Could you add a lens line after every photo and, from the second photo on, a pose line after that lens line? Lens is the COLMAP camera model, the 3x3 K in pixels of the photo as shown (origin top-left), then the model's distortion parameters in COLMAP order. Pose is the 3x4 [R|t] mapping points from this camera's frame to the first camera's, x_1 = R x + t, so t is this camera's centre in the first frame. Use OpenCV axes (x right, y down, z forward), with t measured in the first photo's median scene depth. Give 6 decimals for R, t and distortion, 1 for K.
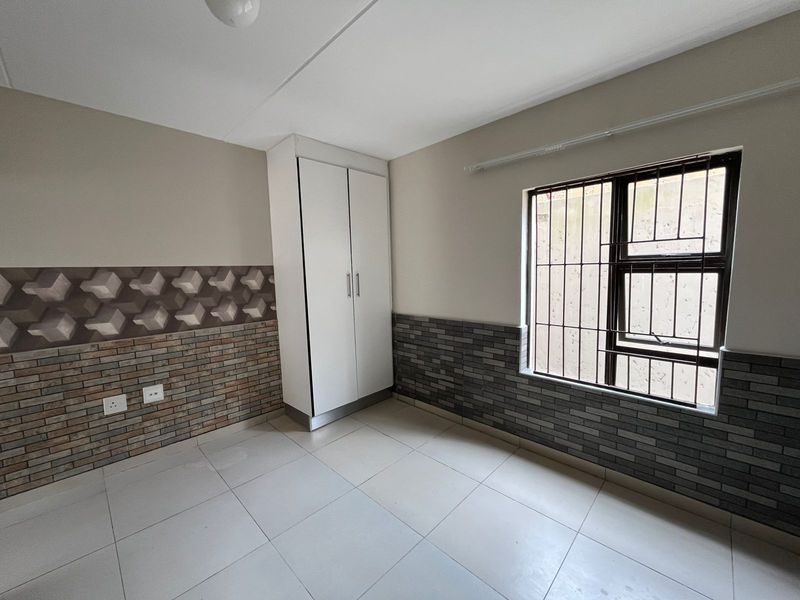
lens RADIAL K [[324.3, 0, 399.4], [0, 324.3, 301.6], [0, 0, 1]] dist [0.001189, 0.000110]
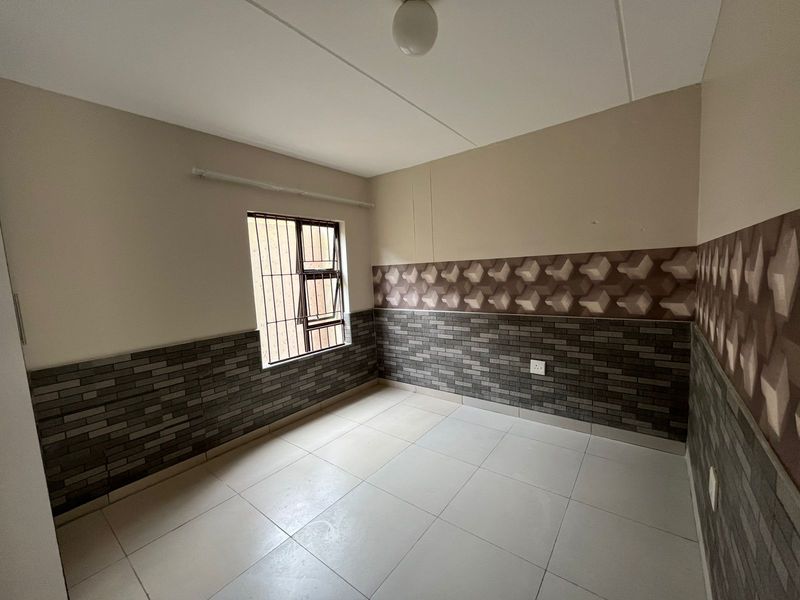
lens RADIAL K [[324.3, 0, 399.3], [0, 324.3, 302.2], [0, 0, 1]] dist [0.001189, 0.000110]
pose [[-0.112631, -0.069851, 0.991179, -0.869761], [0.149509, 0.984978, 0.086403, -0.043708], [-0.982324, 0.157922, -0.100496, 0.651032]]
